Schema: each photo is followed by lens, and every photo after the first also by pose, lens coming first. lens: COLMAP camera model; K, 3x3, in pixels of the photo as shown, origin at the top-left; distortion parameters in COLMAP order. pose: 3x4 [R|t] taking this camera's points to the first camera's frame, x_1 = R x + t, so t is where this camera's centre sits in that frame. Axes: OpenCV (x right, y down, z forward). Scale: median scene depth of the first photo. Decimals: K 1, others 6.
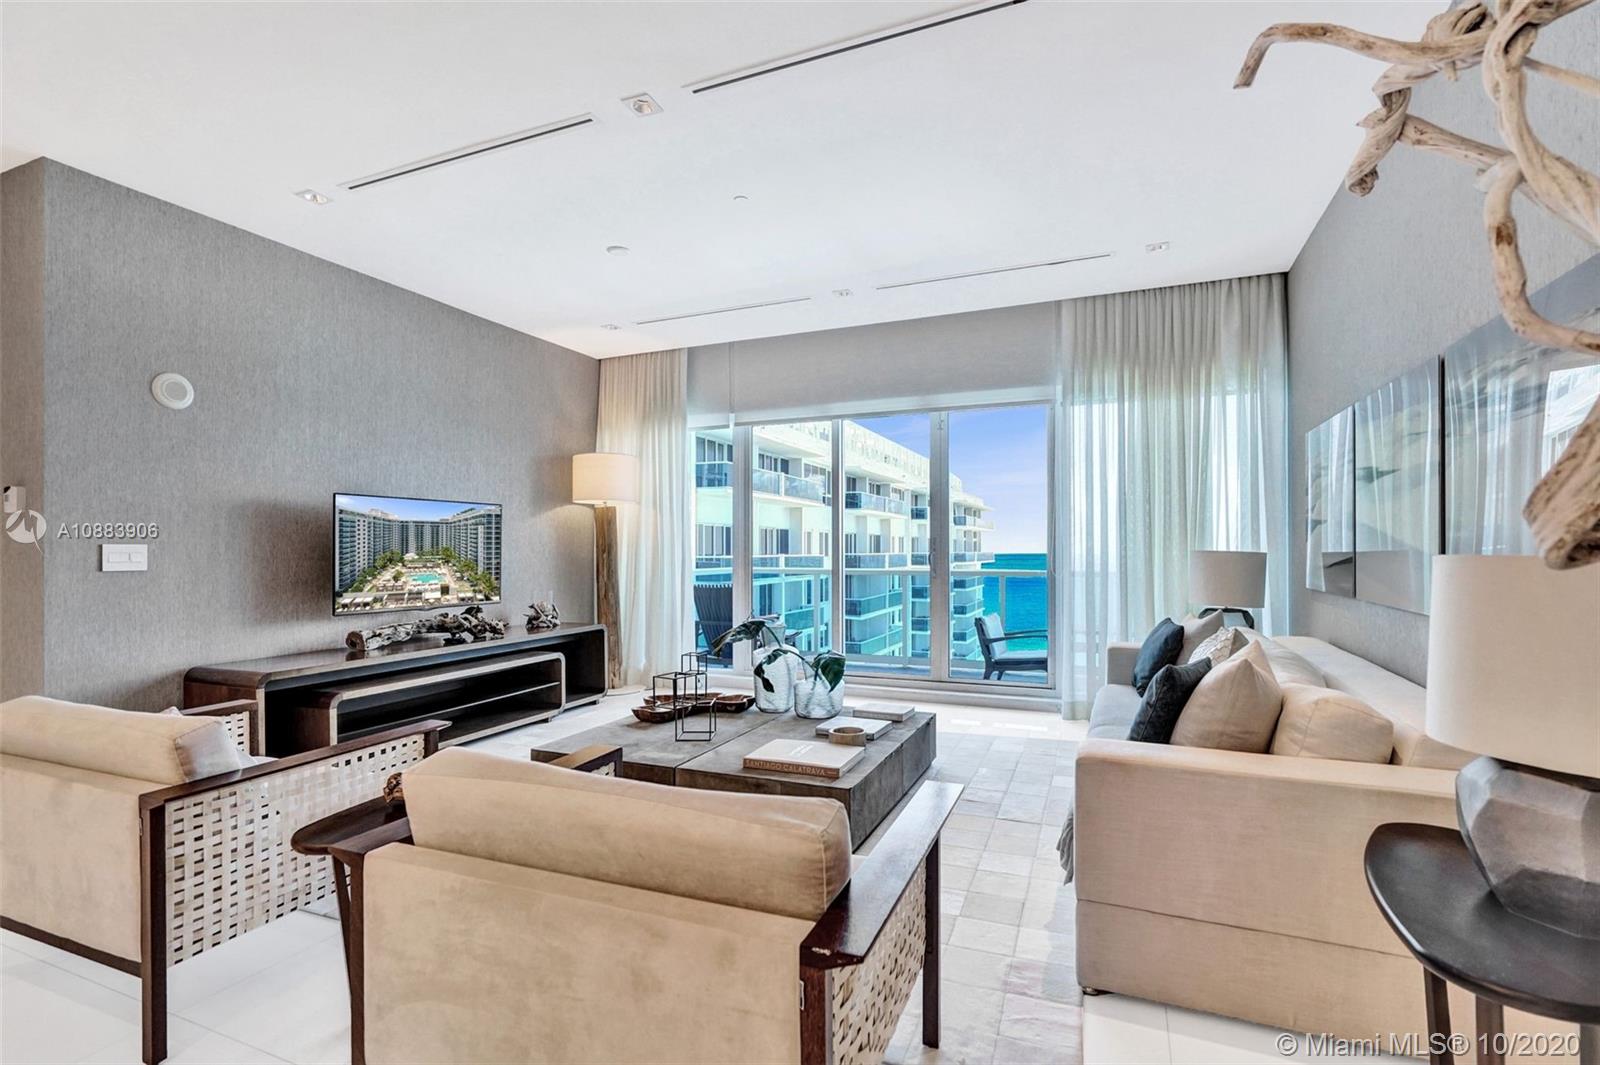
lens RADIAL K [[756.7, 0, 797.2], [0, 756.7, 549.5], [0, 0, 1]] dist [0.002053, 0.000606]
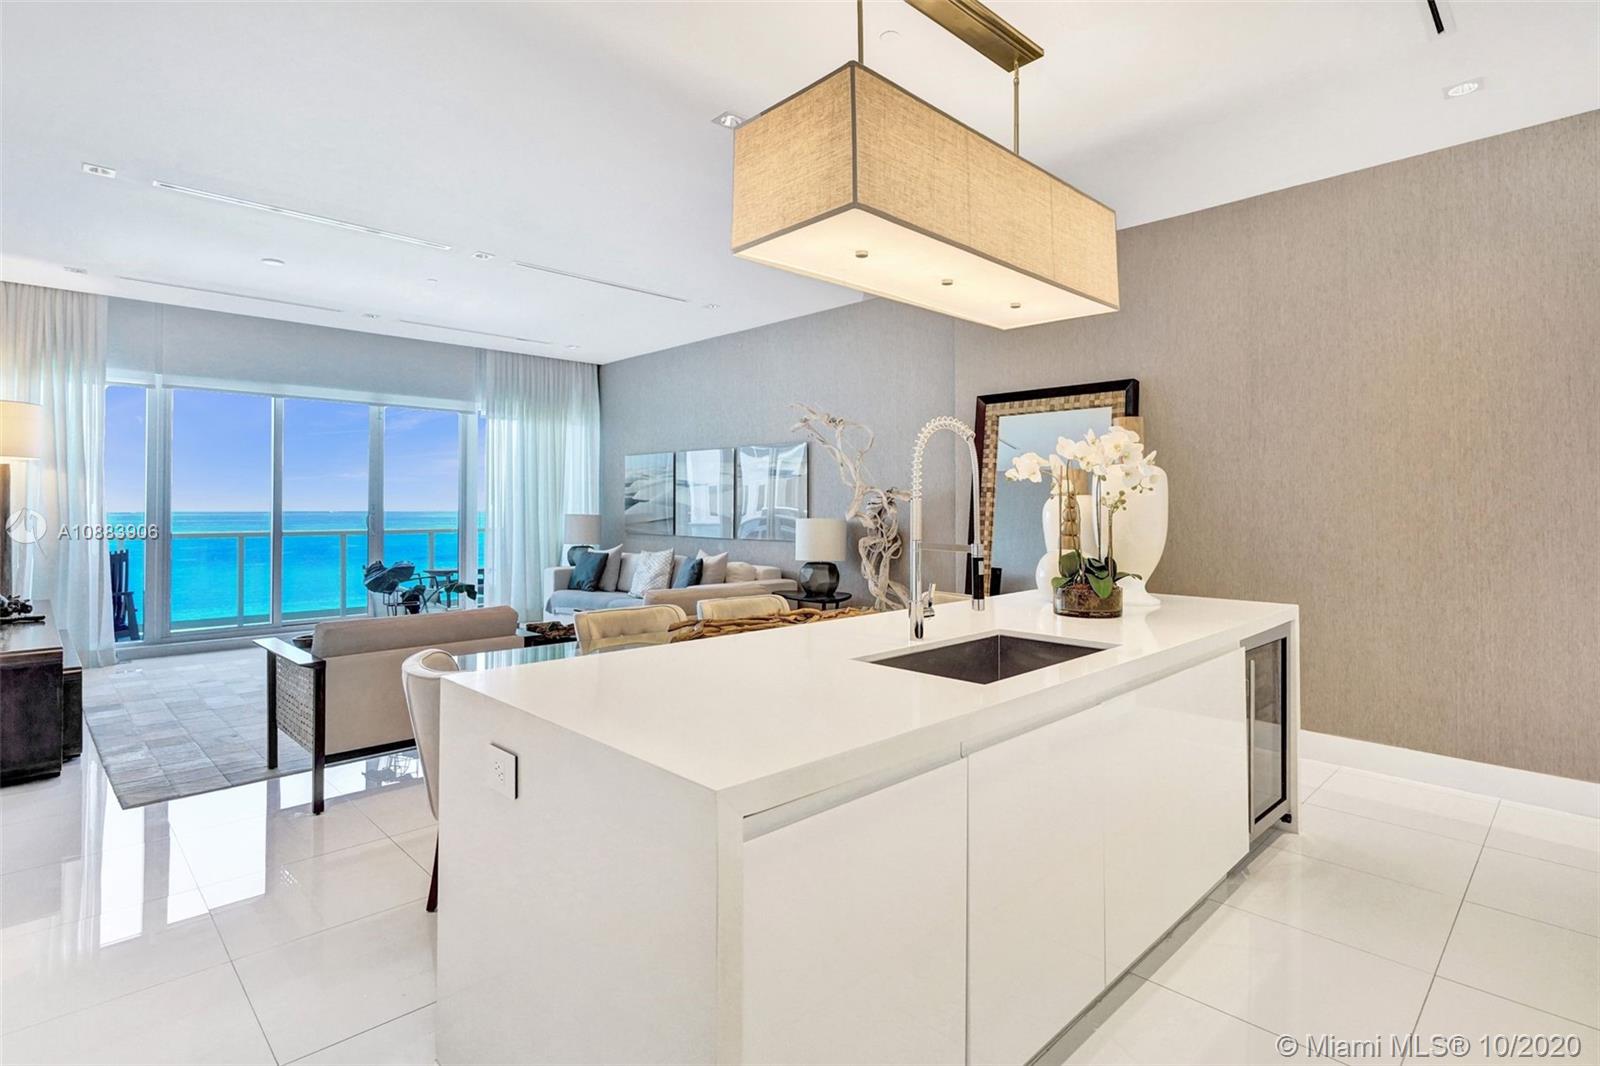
lens RADIAL K [[794.9, 0, 800.9], [0, 794.9, 492.7], [0, 0, 1]] dist [-0.001140, -0.001146]
pose [[0.380418, 0.017535, 0.924648, -0.866666], [-0.002424, 0.999836, -0.017963, -0.014887], [-0.924811, 0.004592, 0.380398, -0.180465]]
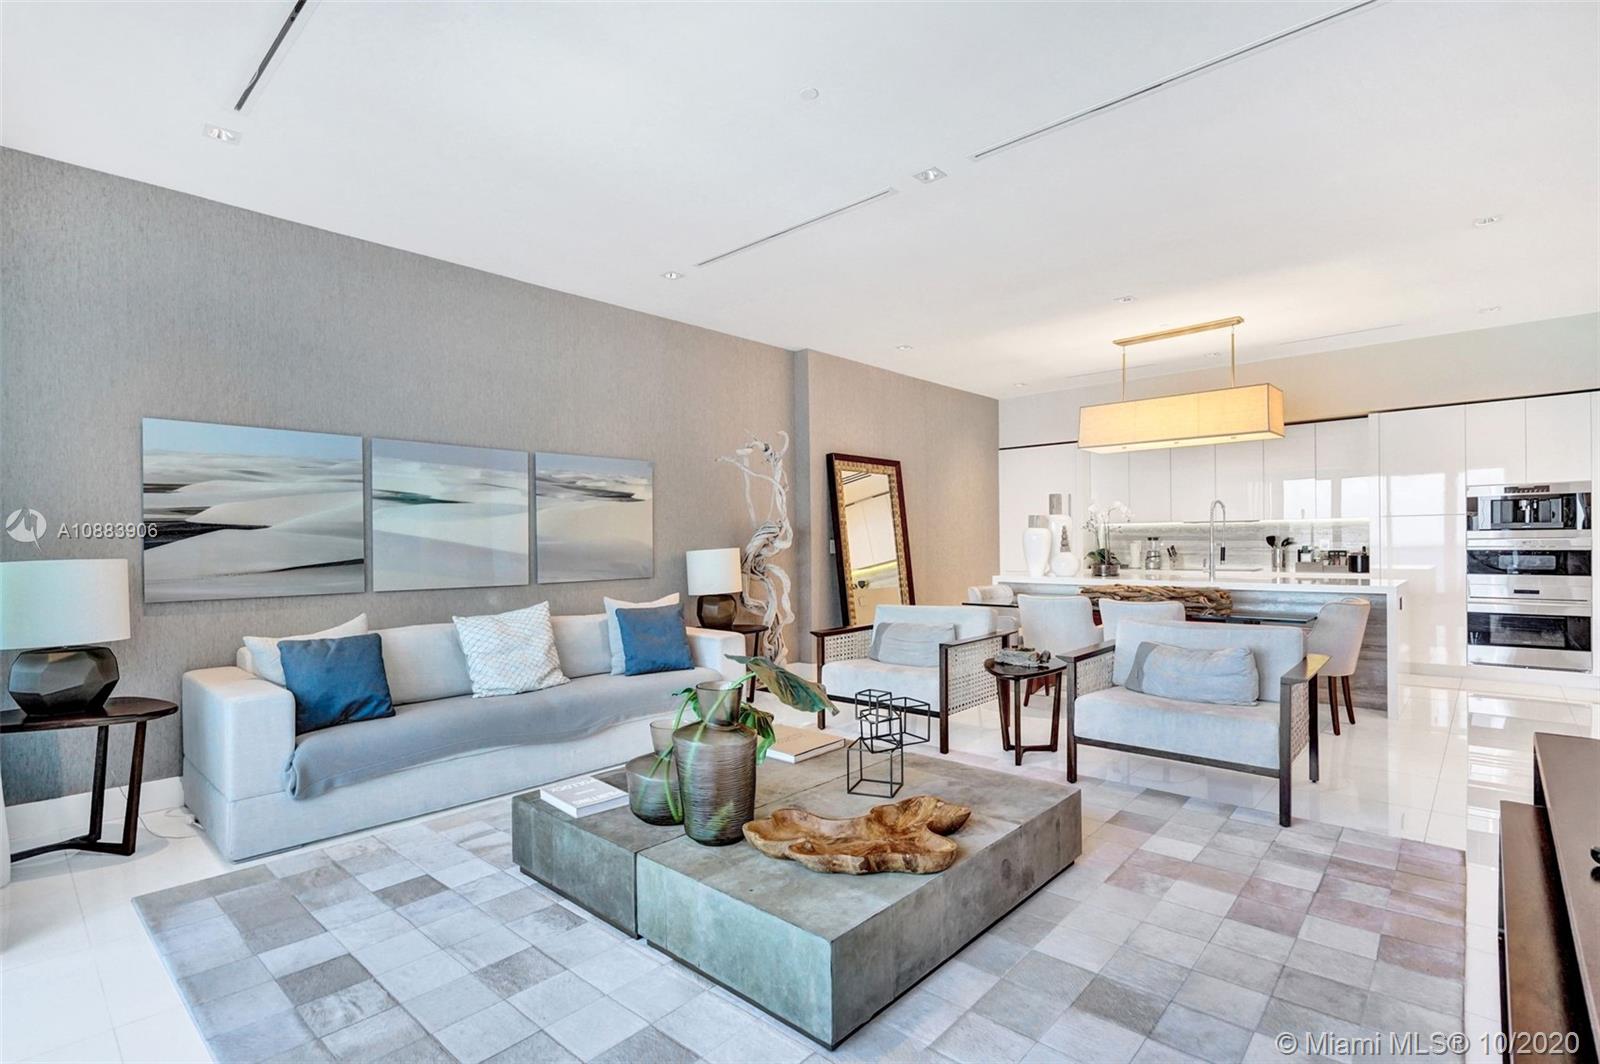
lens RADIAL K [[756.7, 0, 797.2], [0, 756.7, 549.0], [0, 0, 1]] dist [0.002053, 0.000606]
pose [[-0.944423, 0.012003, 0.328513, -0.225409], [0.015692, 0.999840, 0.008581, -0.003039], [-0.328357, 0.013259, -0.944461, 1.229830]]
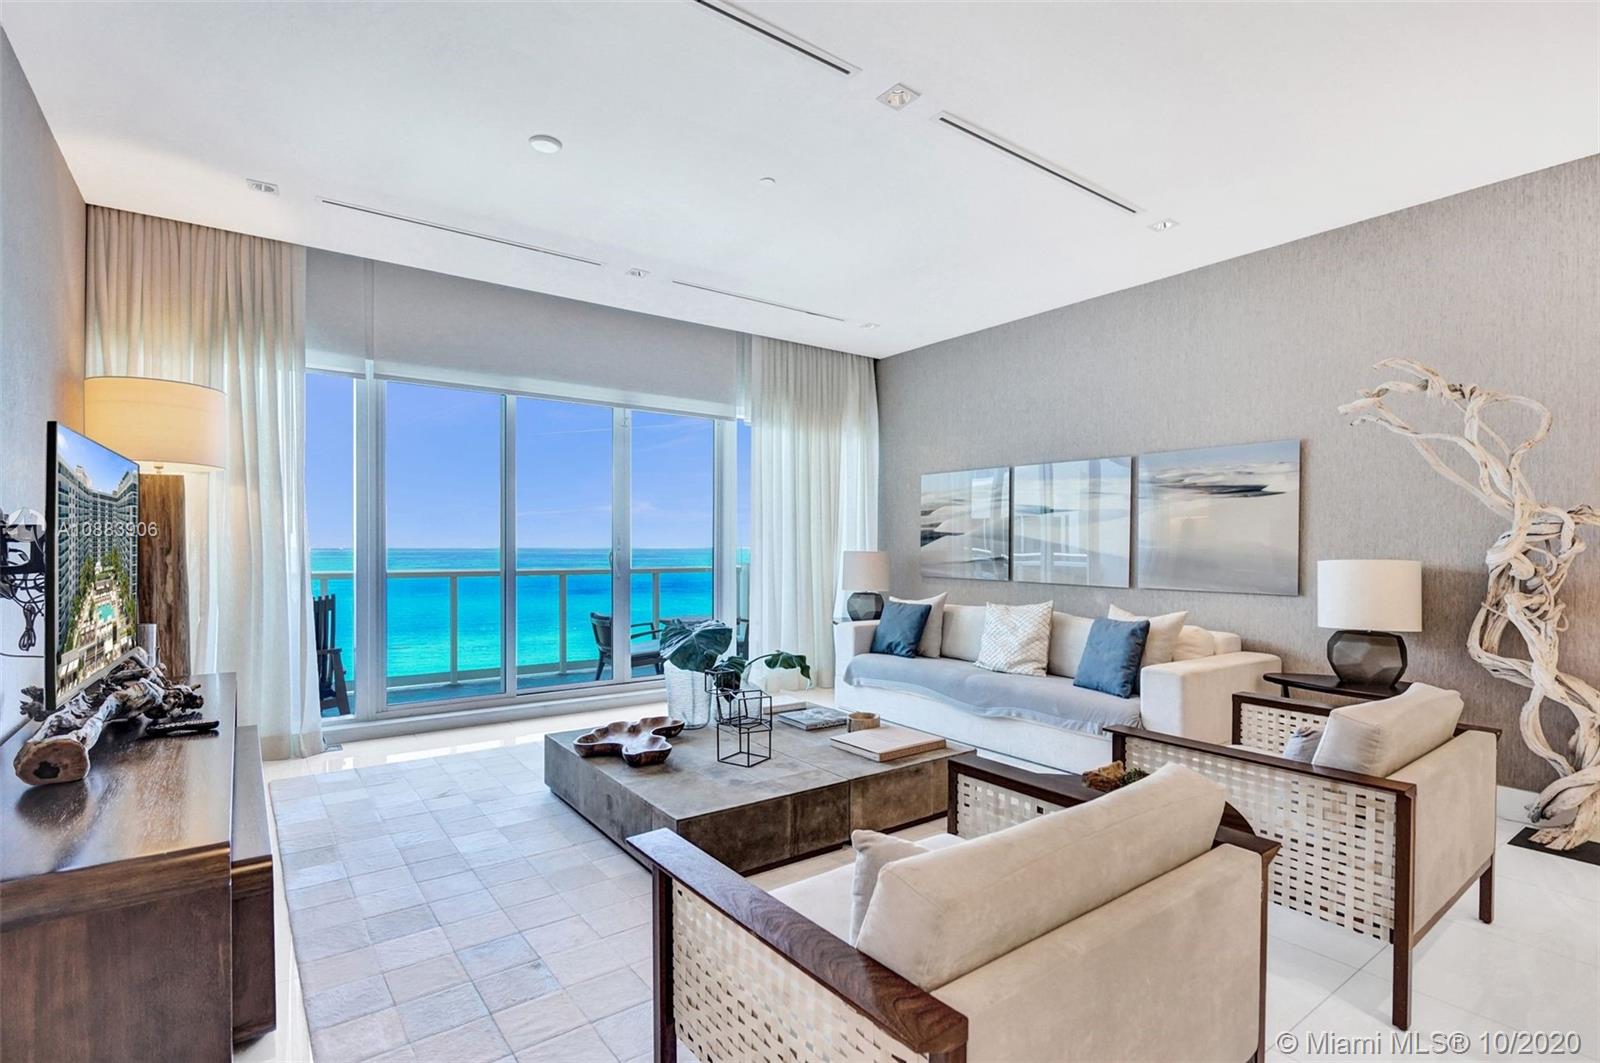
lens RADIAL K [[756.7, 0, 797.2], [0, 756.7, 548.5], [0, 0, 1]] dist [0.002053, 0.000606]
pose [[0.507692, -0.001179, 0.861538, -0.607257], [-0.005809, 0.999972, 0.004791, -0.008186], [-0.861519, -0.007437, 0.507670, 0.349089]]
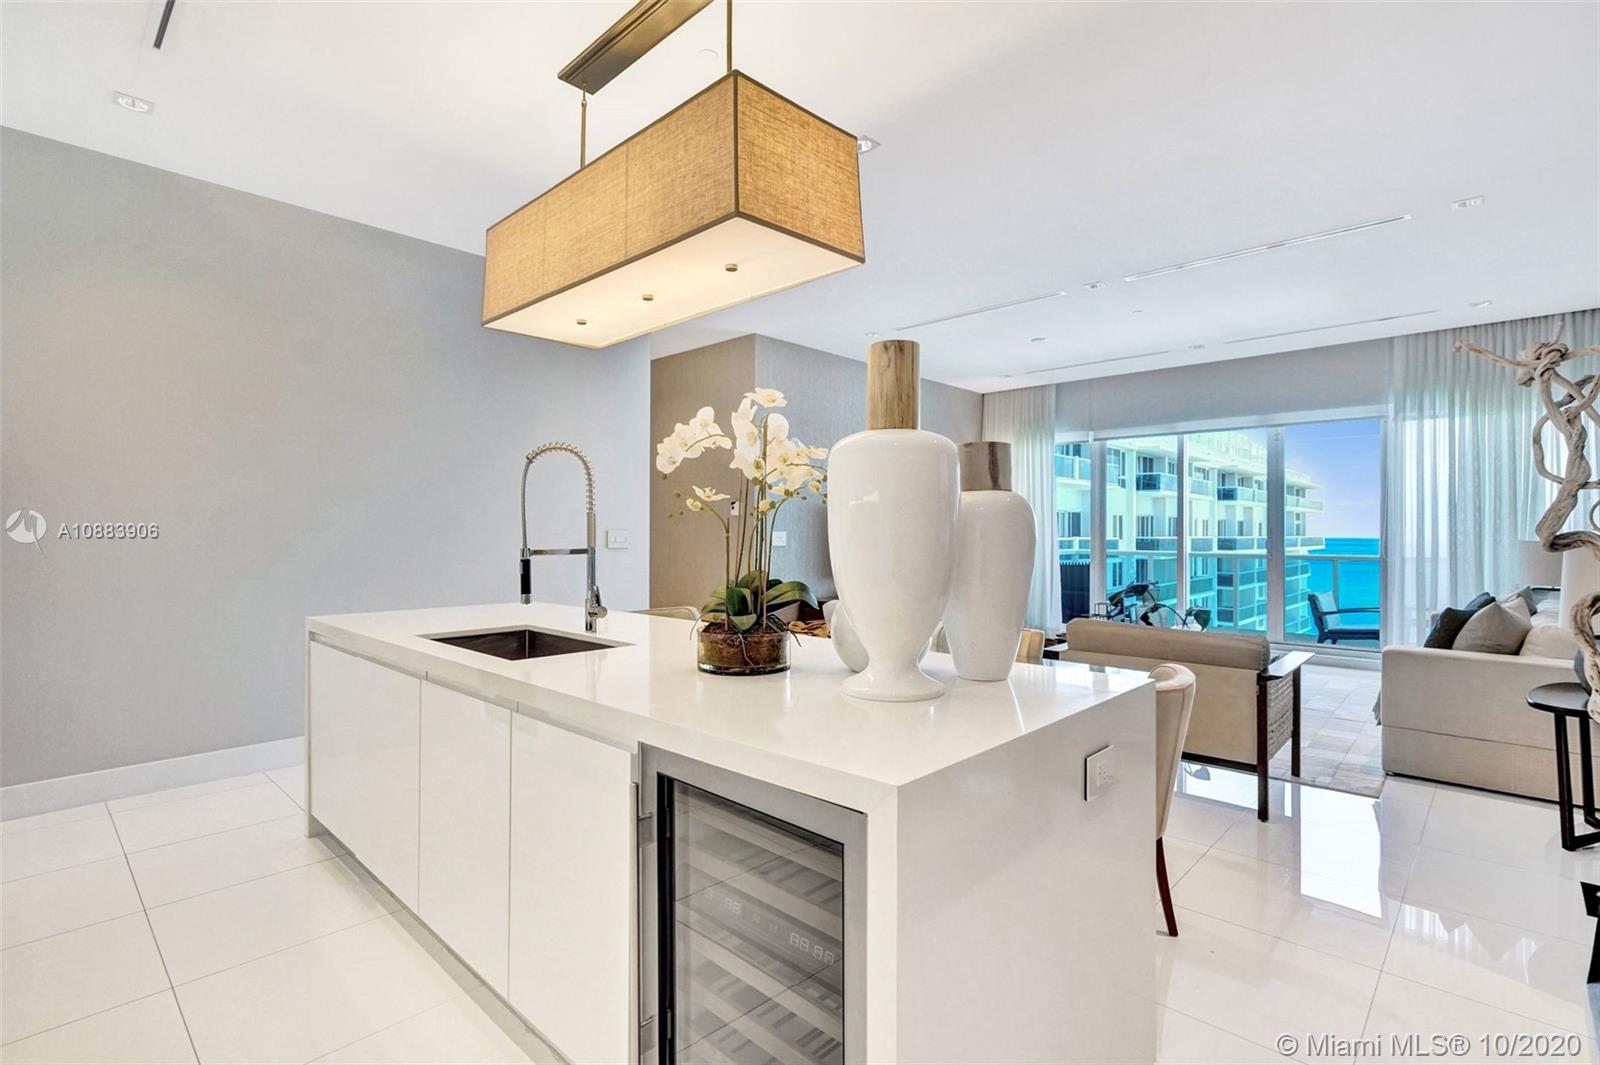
lens RADIAL K [[751.1, 0, 798.6], [0, 751.1, 527.1], [0, 0, 1]] dist [0.004414, -0.000074]
pose [[0.937946, 0.004631, -0.346751, -0.133405], [-0.006334, 0.999973, -0.003780, -0.007487], [0.346724, 0.005742, 0.937950, -0.486908]]
